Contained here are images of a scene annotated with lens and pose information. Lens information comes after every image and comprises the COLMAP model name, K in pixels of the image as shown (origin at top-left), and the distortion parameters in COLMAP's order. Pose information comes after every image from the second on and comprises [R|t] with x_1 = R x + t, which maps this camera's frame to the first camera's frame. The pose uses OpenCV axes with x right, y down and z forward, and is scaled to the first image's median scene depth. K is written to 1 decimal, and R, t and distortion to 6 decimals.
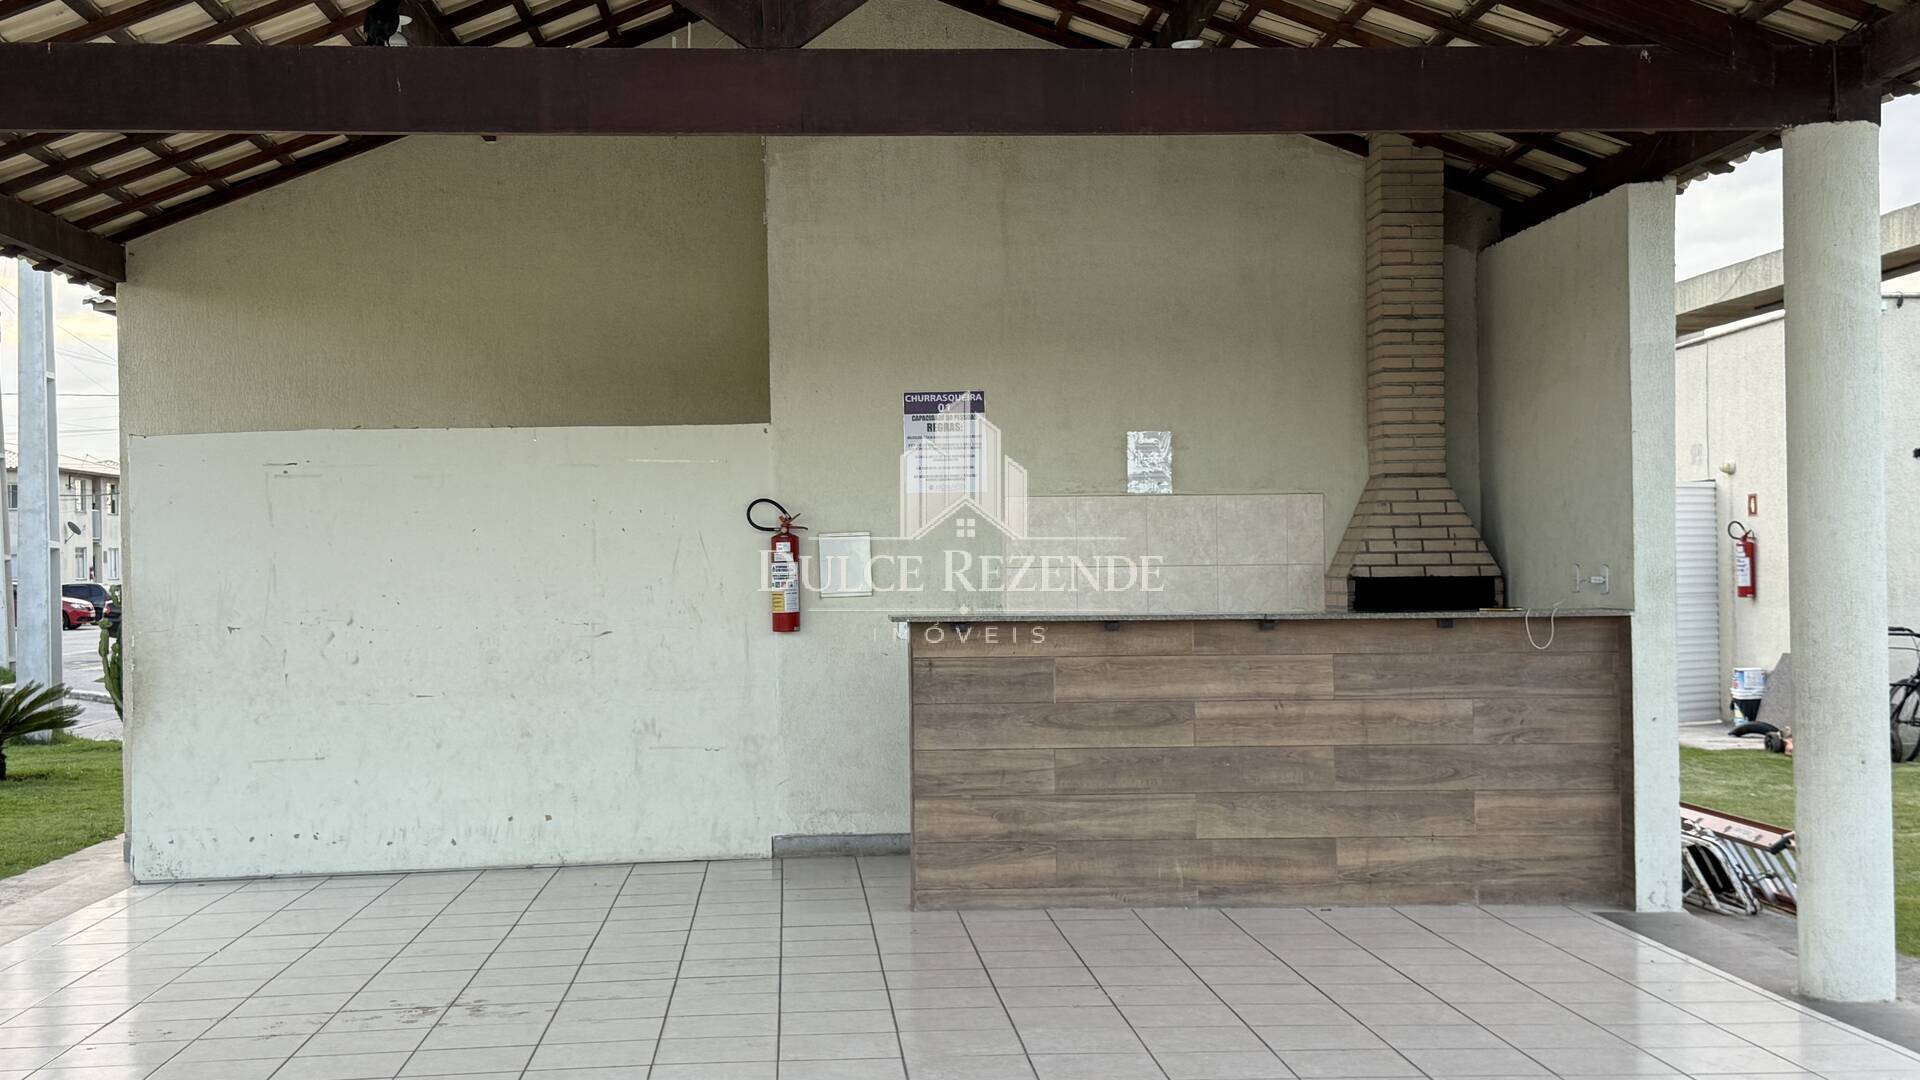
lens RADIAL K [[2349.9, 0, 960.0], [0, 2349.9, 541.0], [0, 0, 1]] dist [0.034311, 0.000000]
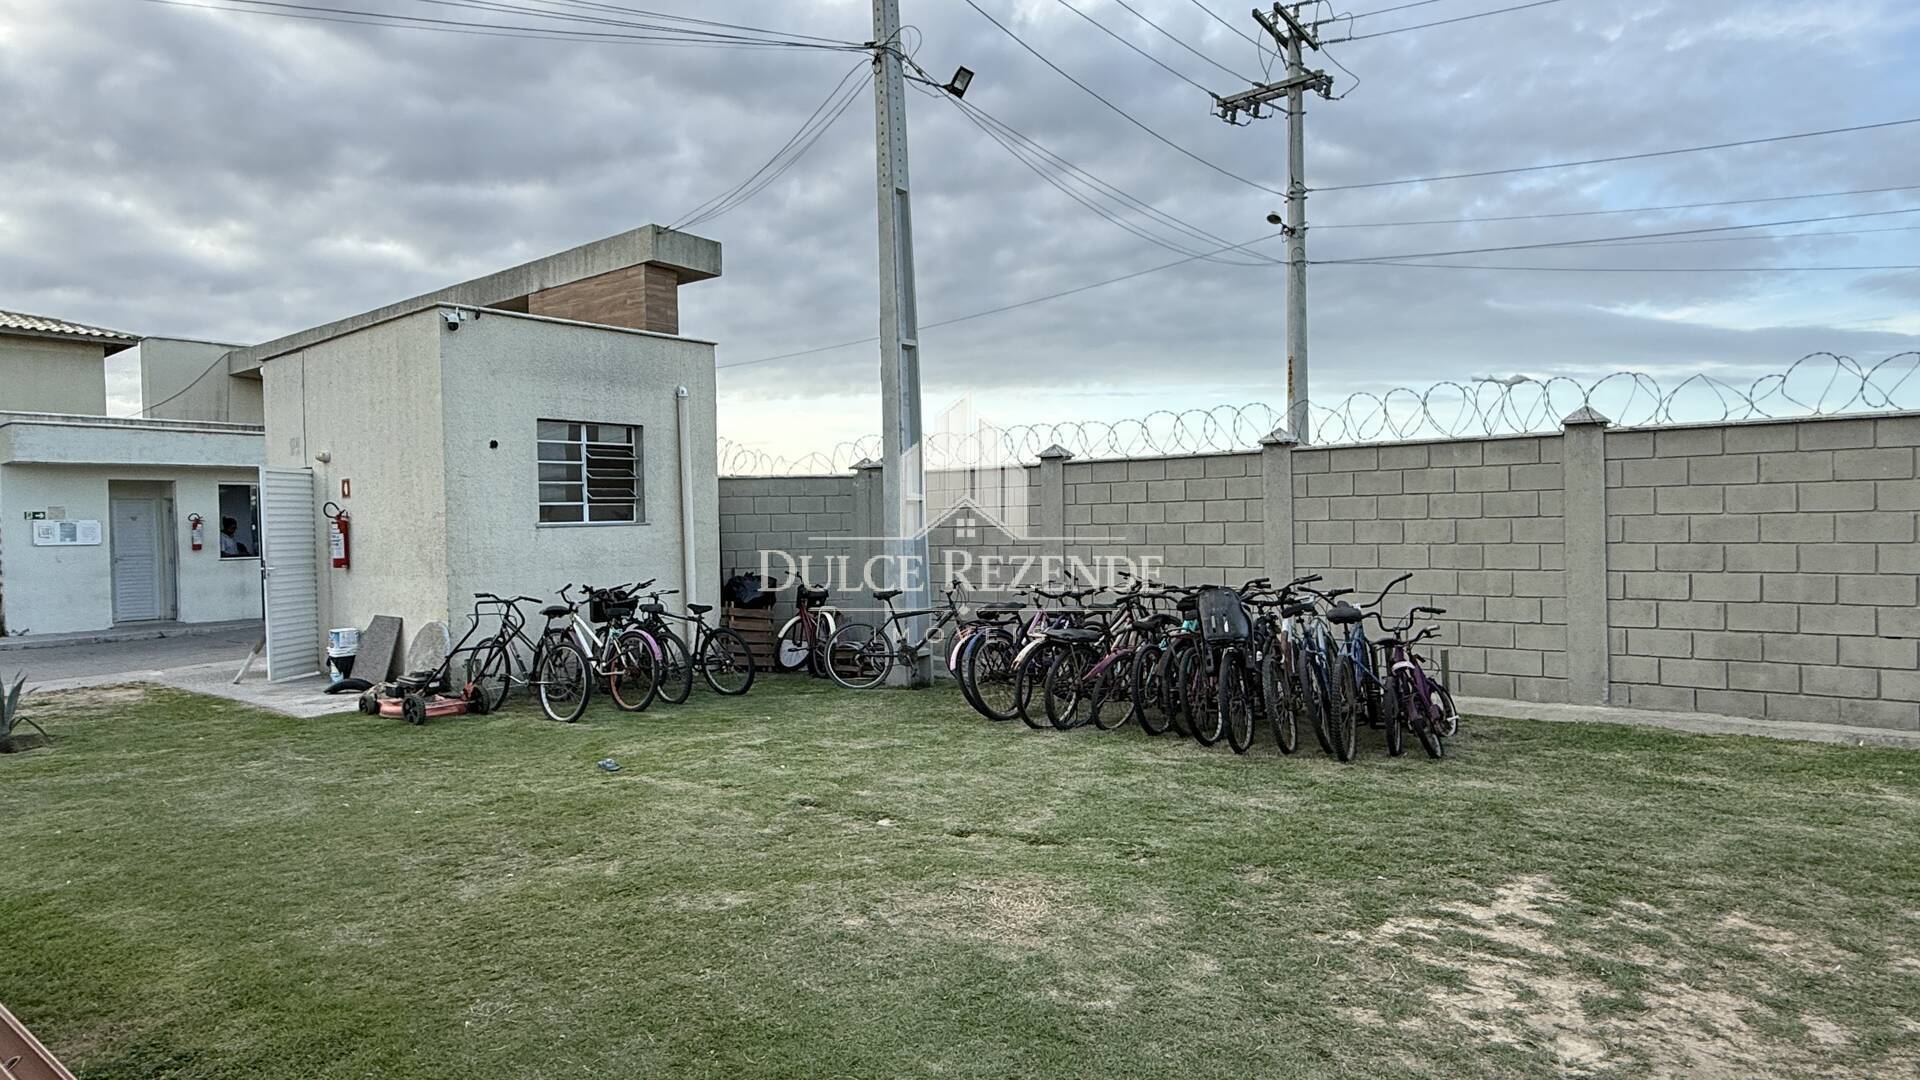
lens RADIAL K [[1136.5, 0, 960.6], [0, 1136.5, 539.5], [0, 0, 1]] dist [0.004631, 0.000513]
pose [[0.685362, -0.014949, 0.728049, 0.134787], [0.002106, 0.999826, 0.018547, 0.000083], [-0.728199, -0.011178, 0.685275, 0.394299]]
